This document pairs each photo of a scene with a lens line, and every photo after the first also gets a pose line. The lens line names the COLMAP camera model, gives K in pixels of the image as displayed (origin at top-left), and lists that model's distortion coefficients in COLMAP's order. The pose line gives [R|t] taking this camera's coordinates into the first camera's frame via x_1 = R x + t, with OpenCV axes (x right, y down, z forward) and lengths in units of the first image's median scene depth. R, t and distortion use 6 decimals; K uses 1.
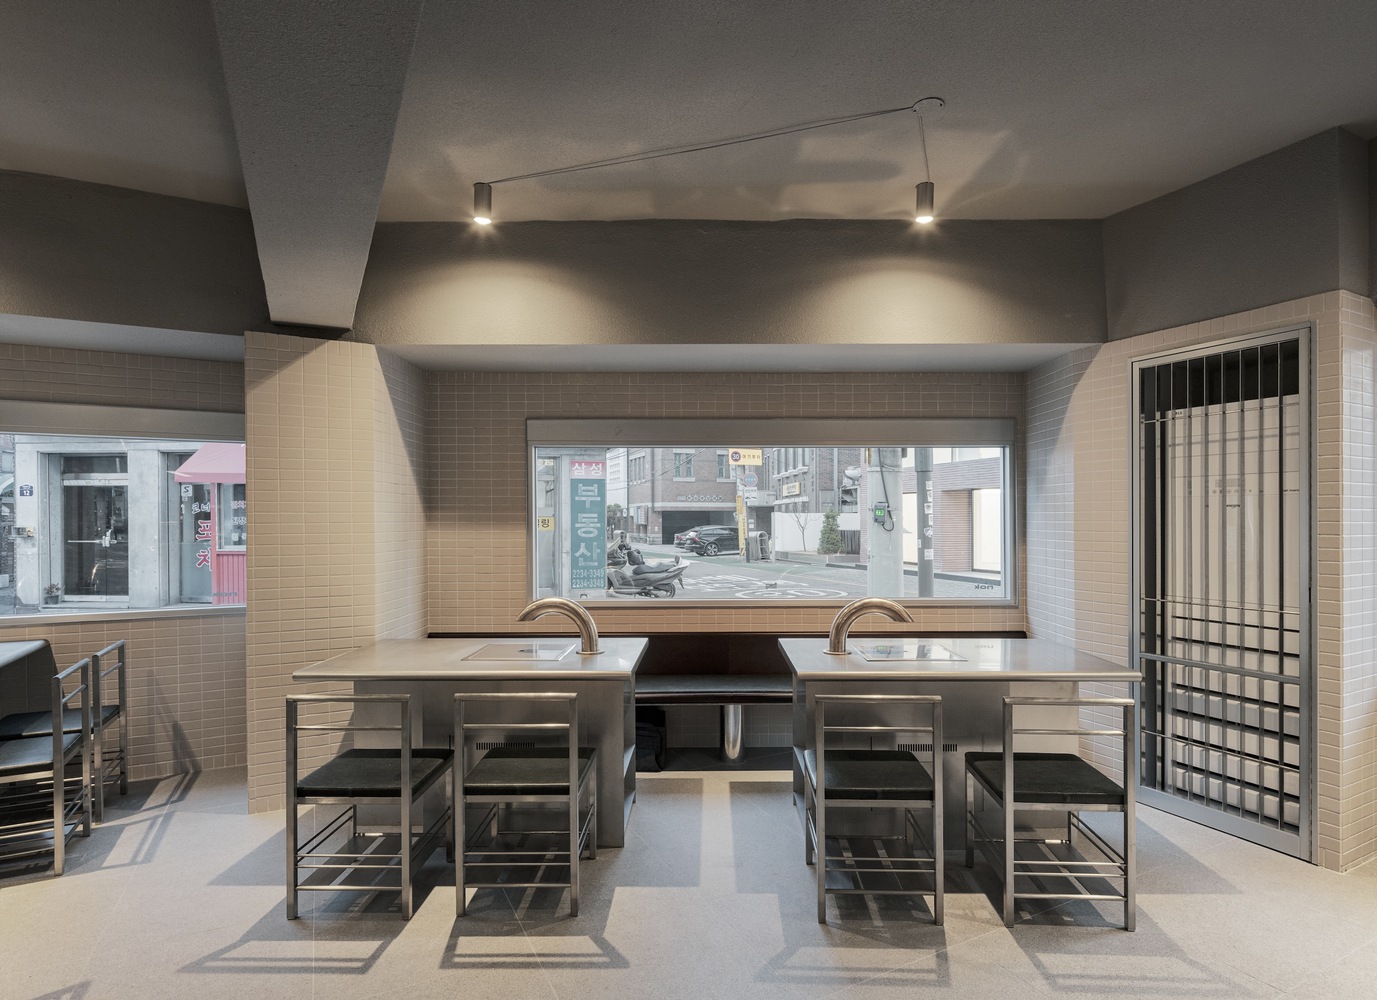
lens RADIAL K [[727.1, 0, 690.0], [0, 727.1, 519.4], [0, 0, 1]] dist [0.019013, -0.019208]
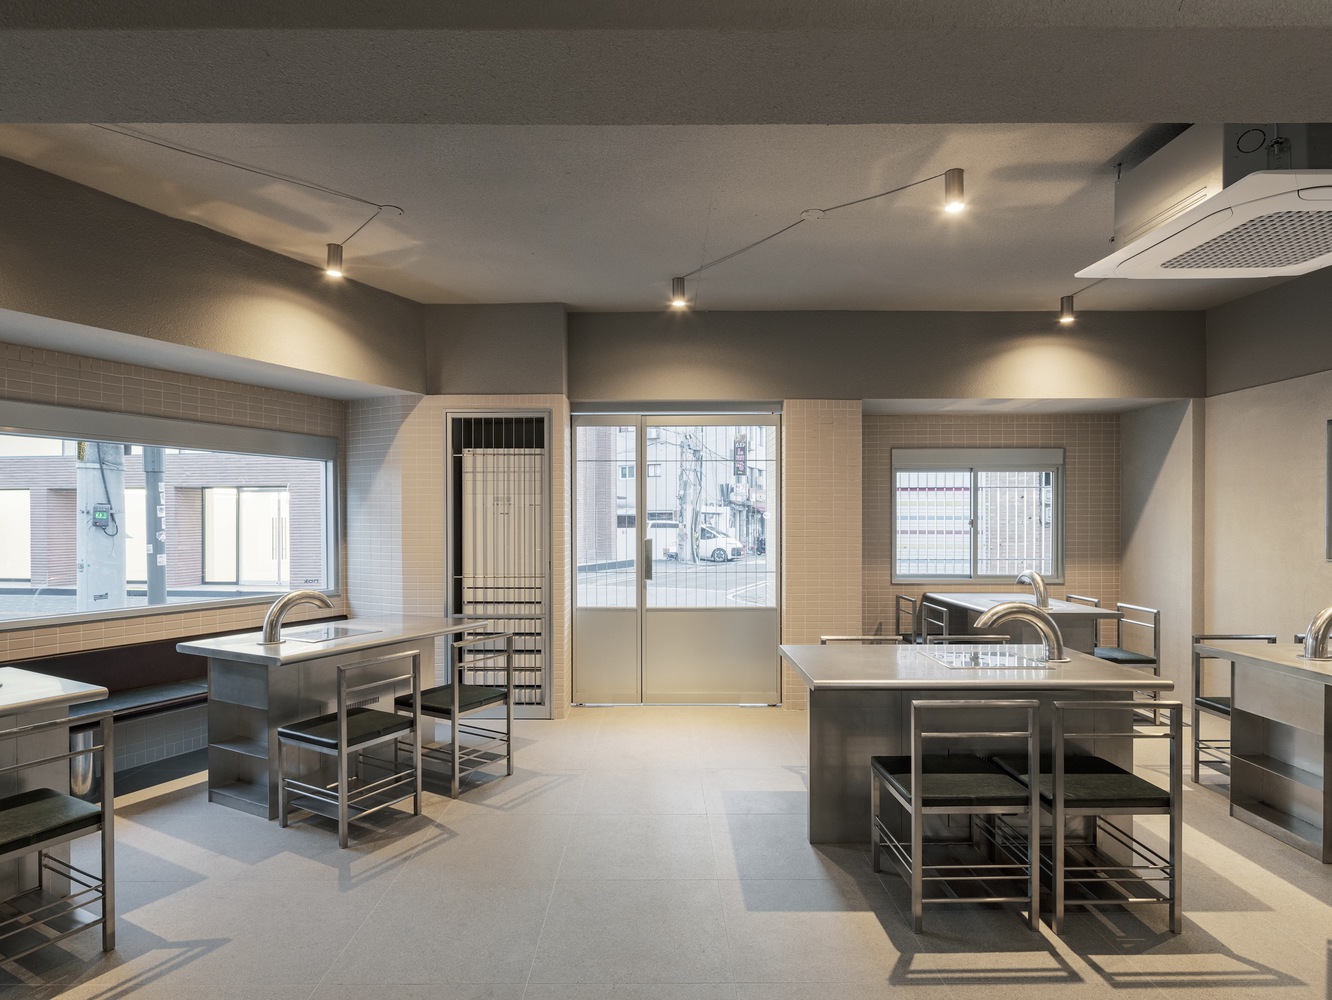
lens RADIAL K [[730.0, 0, 663.7], [0, 730.0, 522.2], [0, 0, 1]] dist [-0.002801, -0.000248]
pose [[0.457817, -0.000903, 0.889046, -0.465607], [0.002063, 0.999998, -0.000047, 0.001121], [-0.889044, 0.001855, 0.457818, -0.033168]]
